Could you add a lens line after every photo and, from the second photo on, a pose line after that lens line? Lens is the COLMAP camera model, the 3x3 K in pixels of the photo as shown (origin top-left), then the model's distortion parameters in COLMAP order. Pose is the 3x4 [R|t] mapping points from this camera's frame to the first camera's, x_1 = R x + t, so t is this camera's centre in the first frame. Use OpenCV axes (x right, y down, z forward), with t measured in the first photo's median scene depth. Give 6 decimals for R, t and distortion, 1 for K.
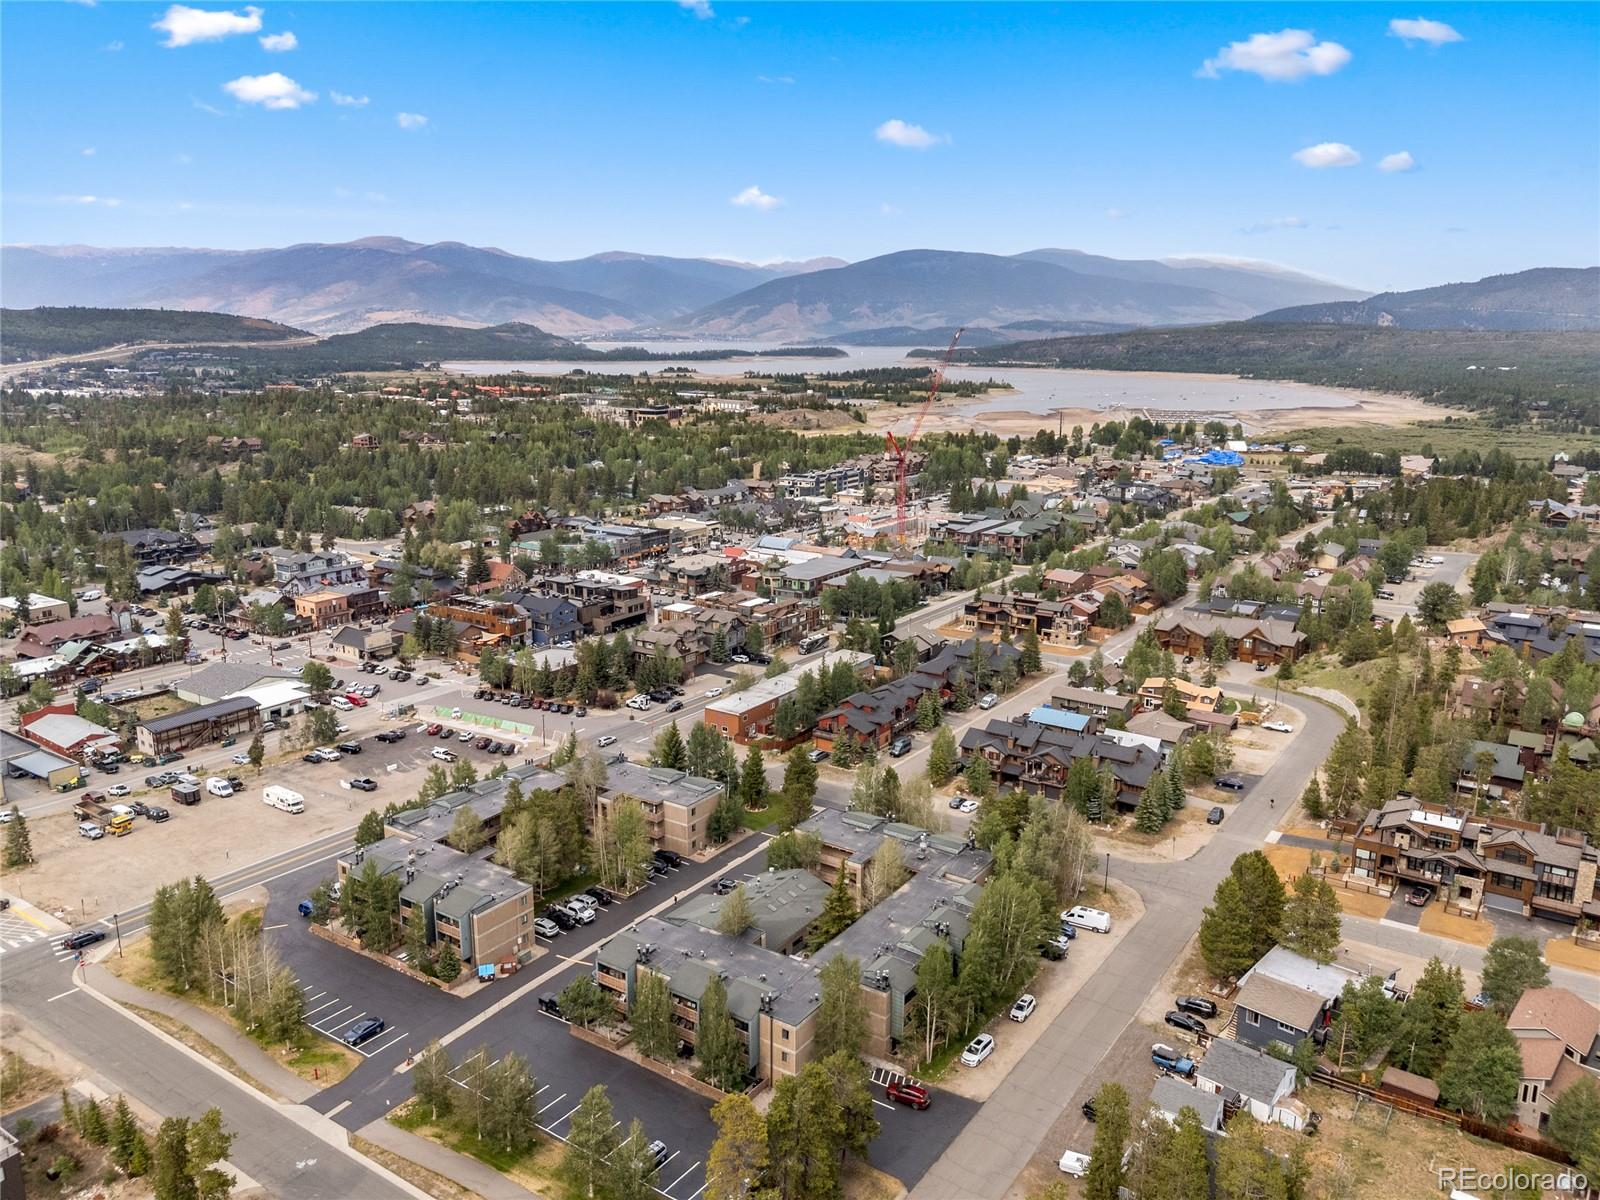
lens RADIAL K [[1179.2, 0, 800.0], [0, 1179.2, 600.0], [0, 0, 1]] dist [0.064076, -0.051642]
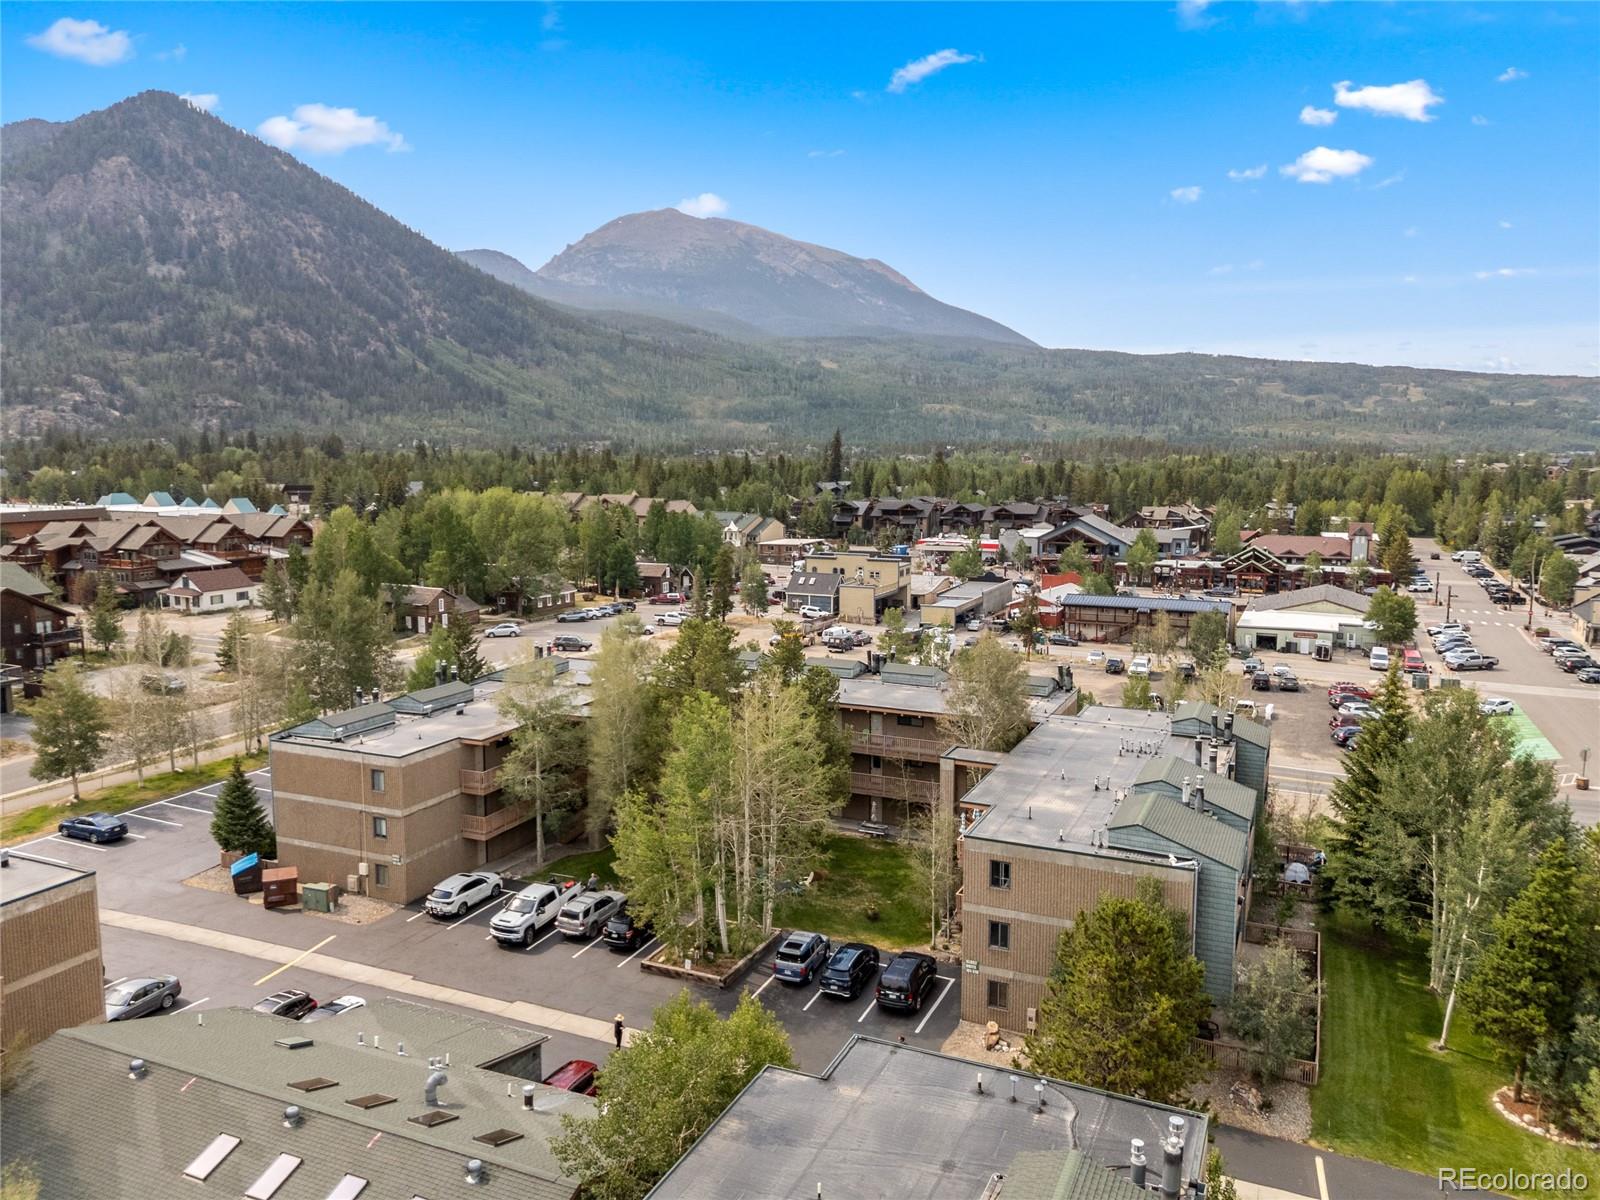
lens RADIAL K [[1174.0, 0, 800.0], [0, 1174.0, 600.0], [0, 0, 1]] dist [0.086916, -0.083728]
pose [[0.175828, 0.128228, -0.976034, 0.110472], [-0.223690, 0.970749, 0.087237, 0.070232], [0.958670, 0.202990, 0.199368, 0.600408]]
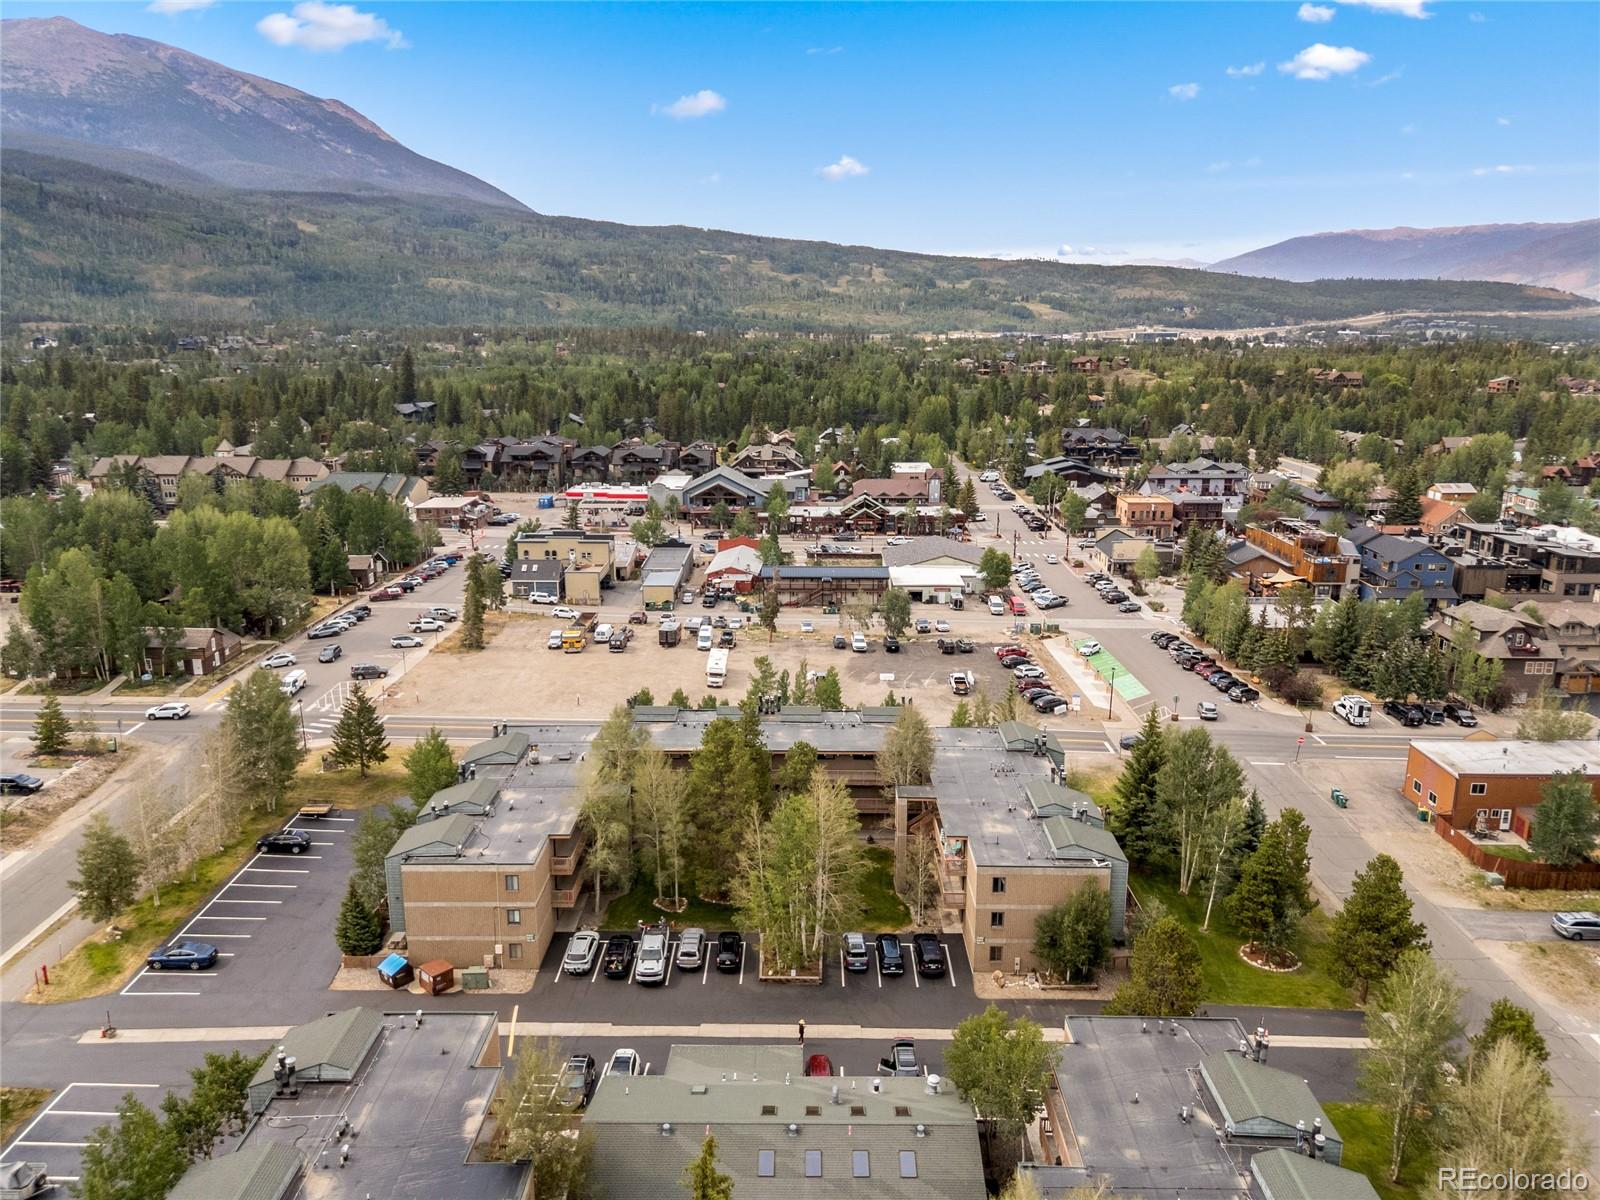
lens RADIAL K [[1174.0, 0, 800.0], [0, 1174.0, 600.0], [0, 0, 1]] dist [0.086916, -0.083728]
pose [[0.558489, 0.199013, -0.805285, 0.145530], [-0.188850, 0.975805, 0.110181, 0.023960], [0.807729, 0.090543, 0.582560, 0.446395]]
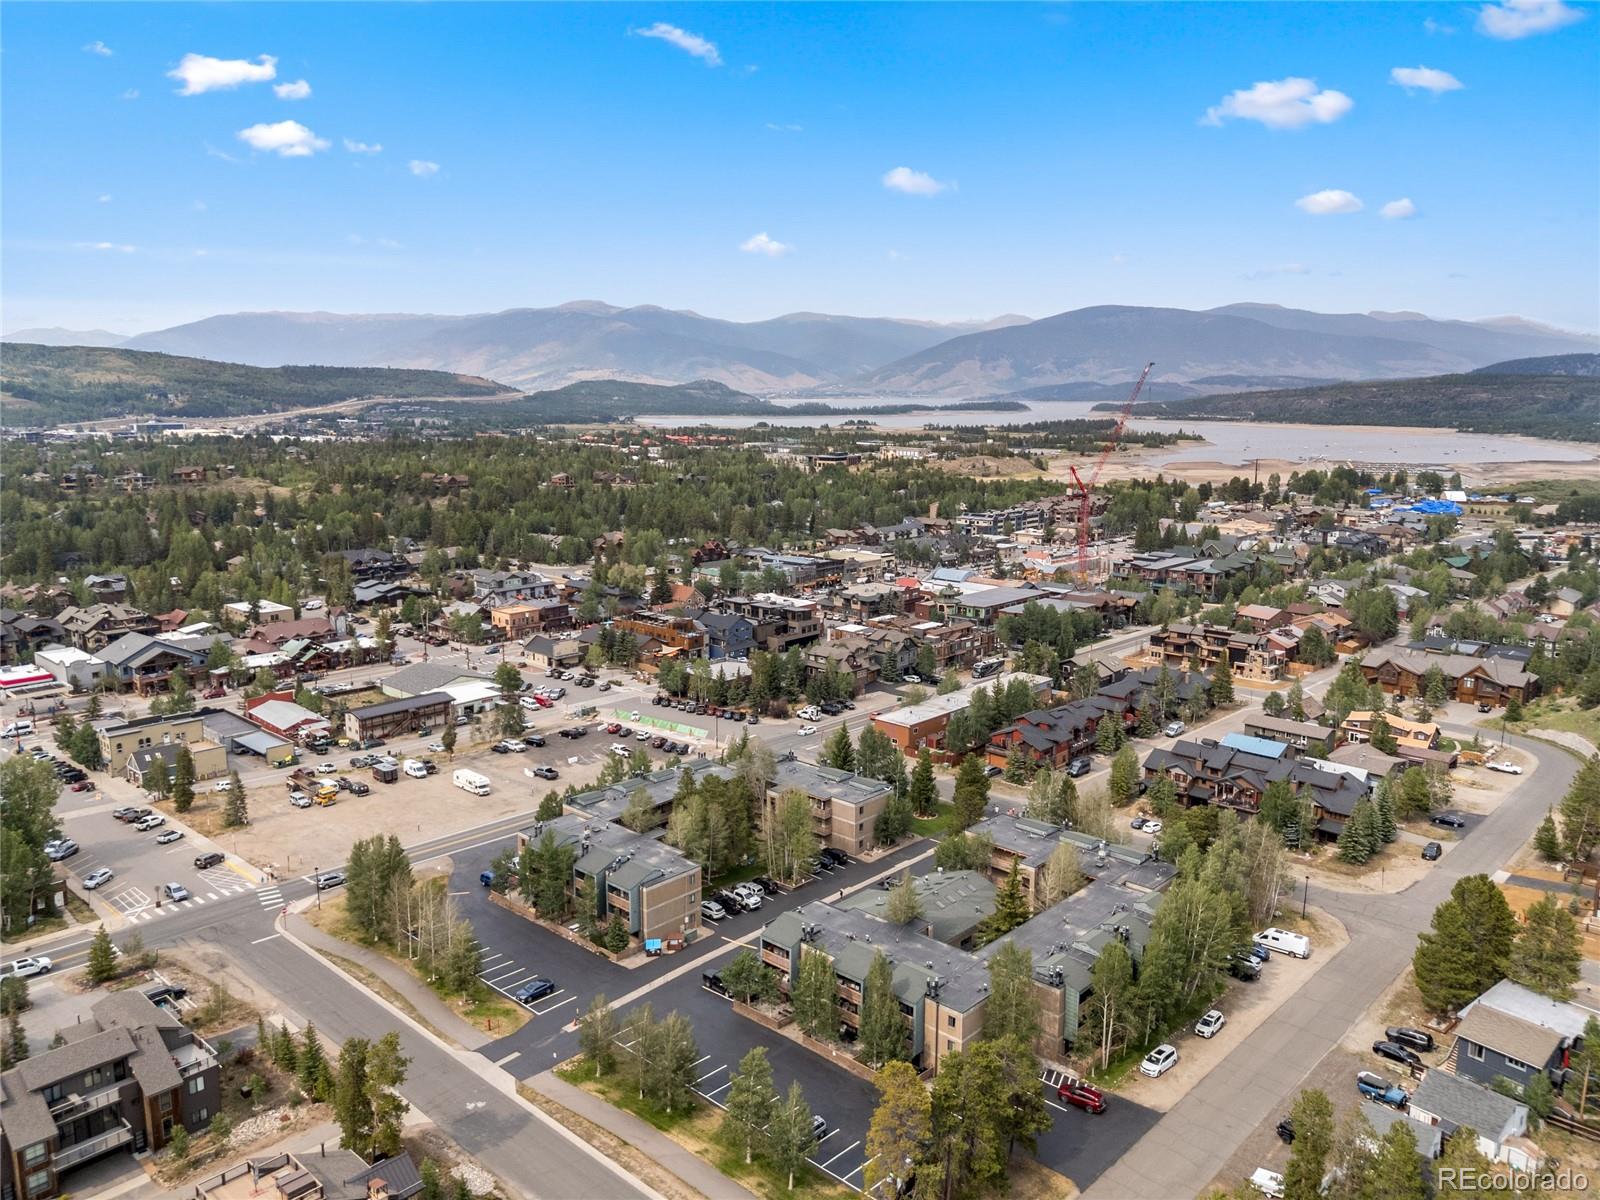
lens RADIAL K [[1174.0, 0, 800.0], [0, 1174.0, 600.0], [0, 0, 1]] dist [0.086916, -0.083728]
pose [[0.988757, 0.026839, -0.147105, -0.000675], [-0.033730, 0.998438, -0.044547, 0.033414], [0.145679, 0.049008, 0.988117, 0.007345]]
